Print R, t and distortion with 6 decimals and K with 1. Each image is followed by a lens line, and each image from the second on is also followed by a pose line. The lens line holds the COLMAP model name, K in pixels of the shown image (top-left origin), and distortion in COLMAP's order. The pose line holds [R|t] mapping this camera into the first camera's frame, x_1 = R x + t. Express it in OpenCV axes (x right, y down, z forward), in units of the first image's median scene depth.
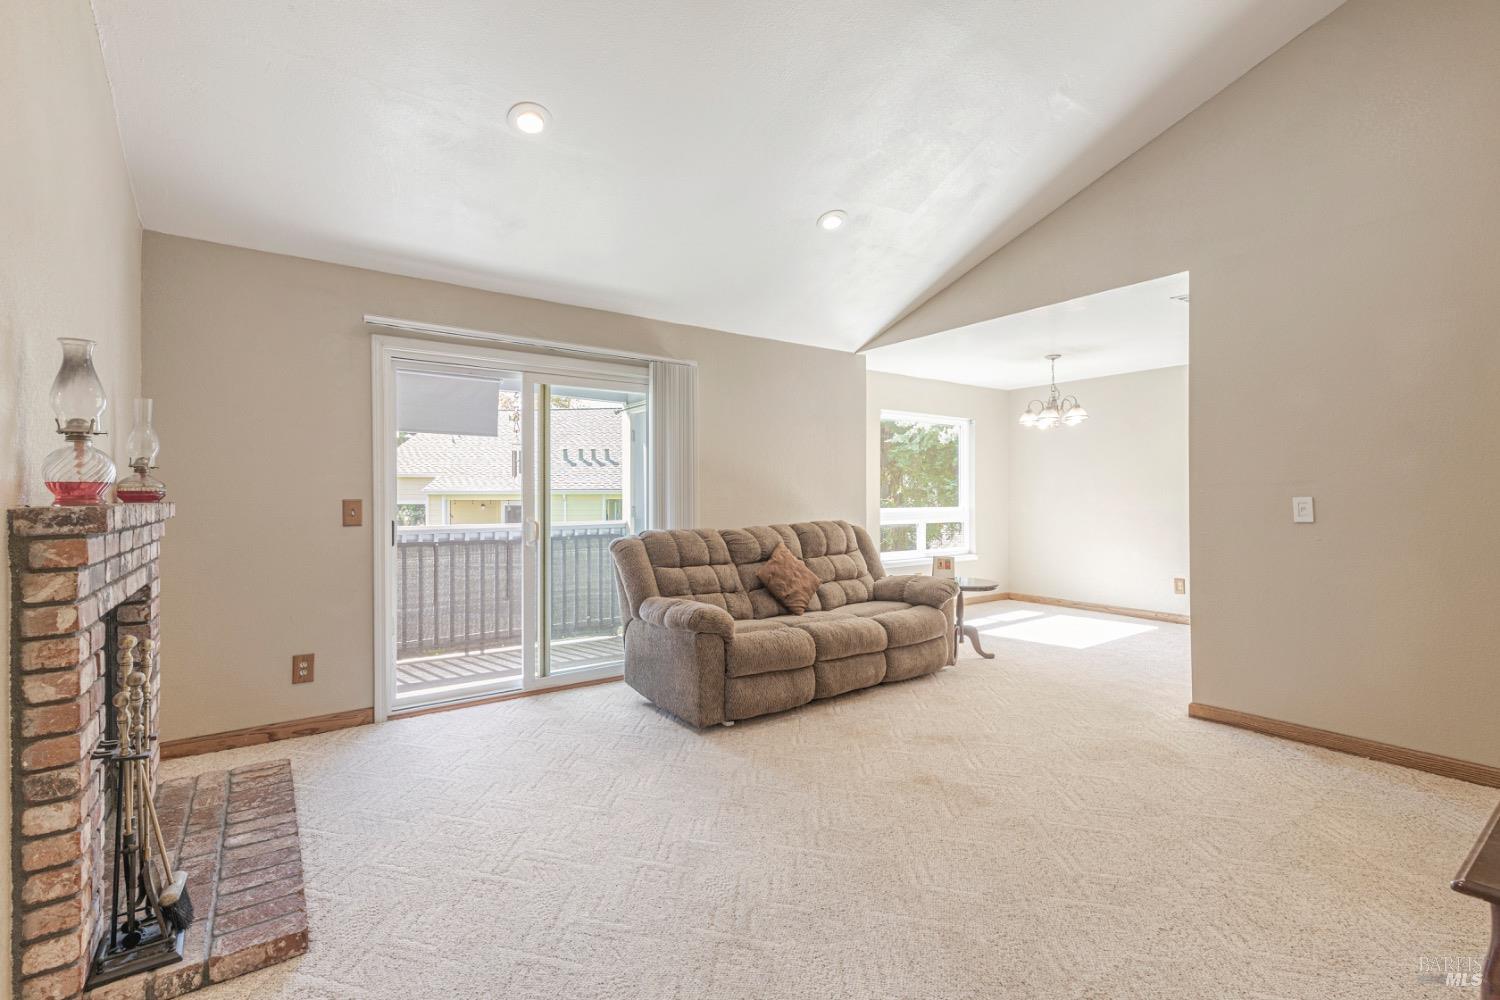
lens RADIAL K [[675.1, 0, 739.3], [0, 675.1, 497.7], [0, 0, 1]] dist [0.004450, -0.002245]
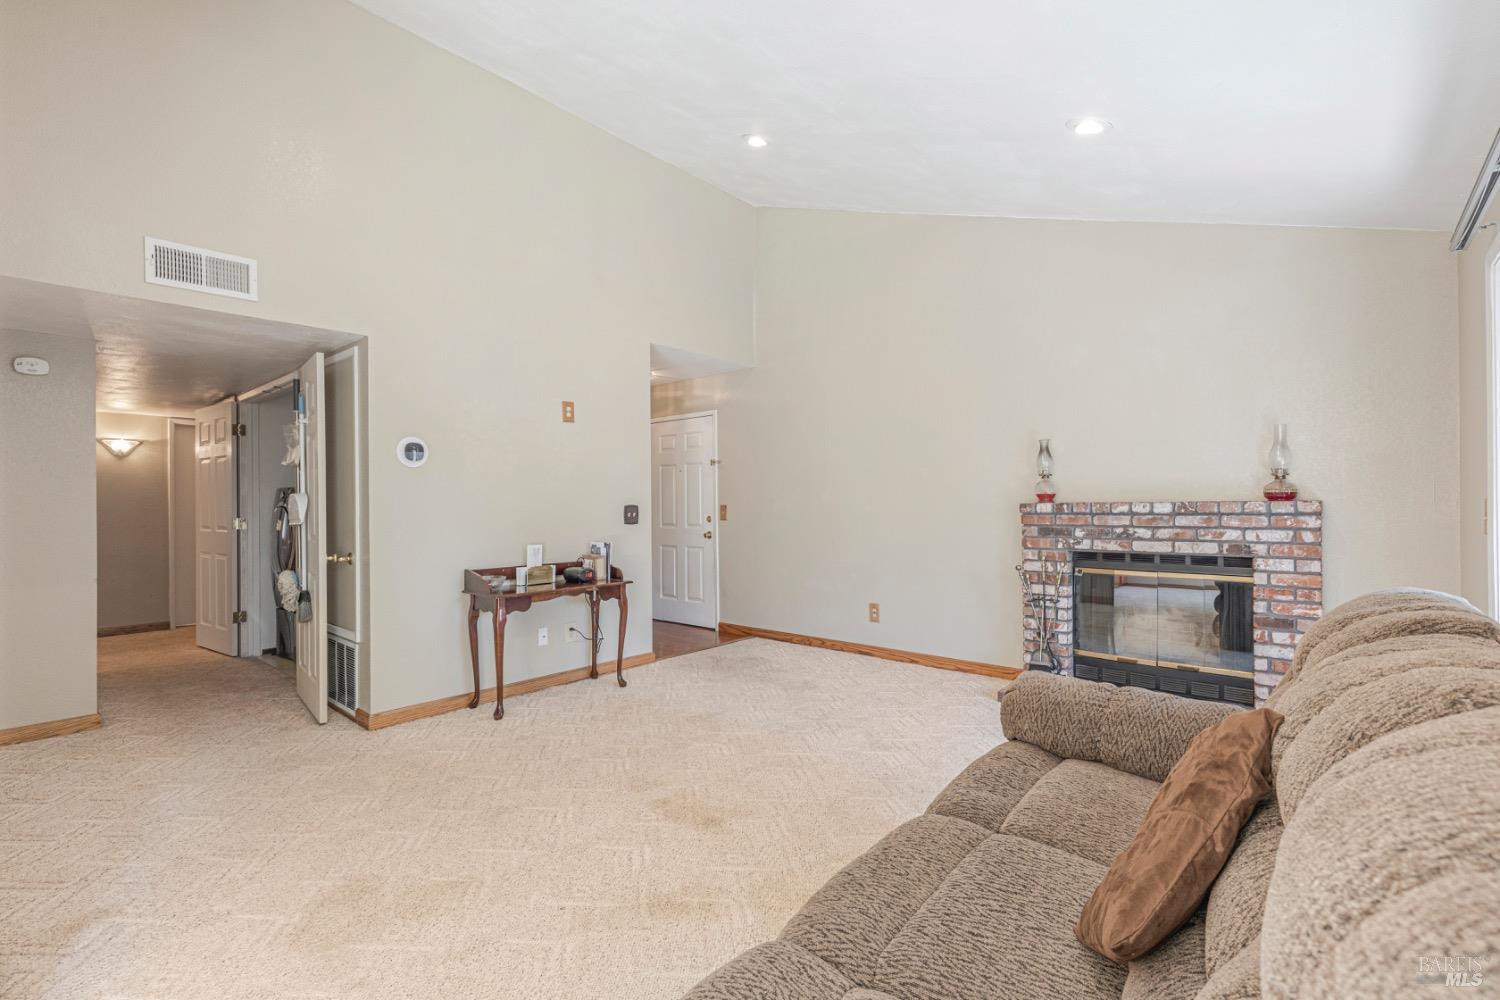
lens RADIAL K [[675.1, 0, 762.1], [0, 675.1, 499.3], [0, 0, 1]] dist [0.004450, -0.002245]
pose [[-0.968211, 0.010206, -0.249927, 0.345861], [0.010772, 0.999942, -0.000898, -0.004933], [0.249904, -0.003562, -0.968264, 1.525547]]
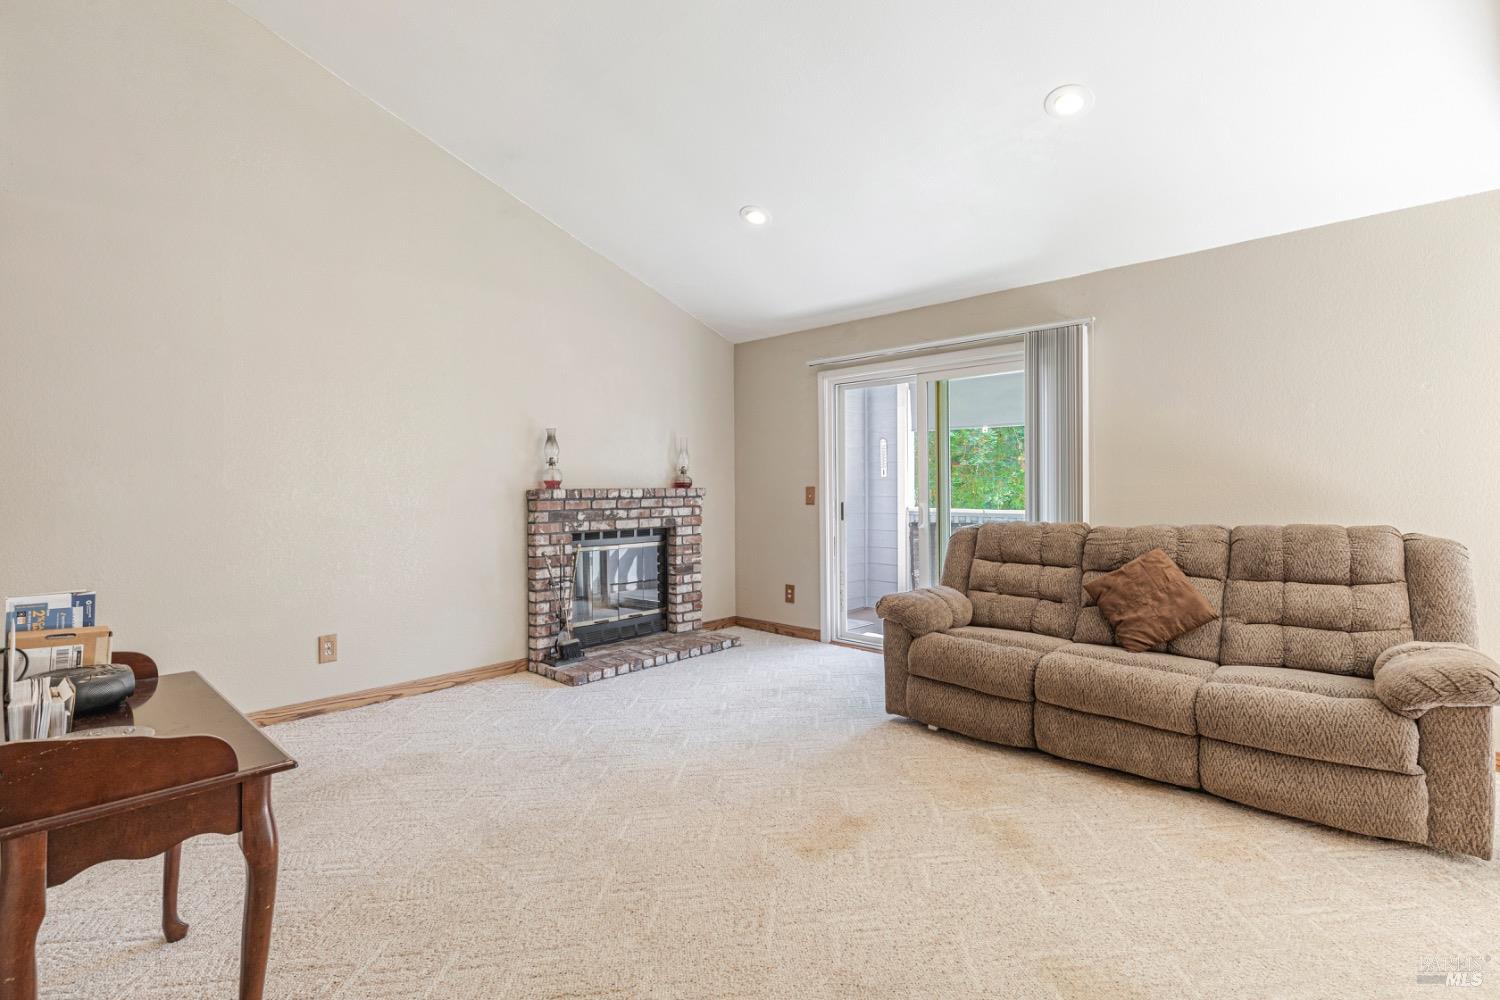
lens RADIAL K [[675.1, 0, 744.8], [0, 675.1, 502.2], [0, 0, 1]] dist [0.004450, -0.002245]
pose [[0.199452, 0.024183, -0.979609, 0.860054], [0.001284, 0.999688, 0.024940, -0.001186], [0.979907, -0.006233, 0.199359, 0.569798]]
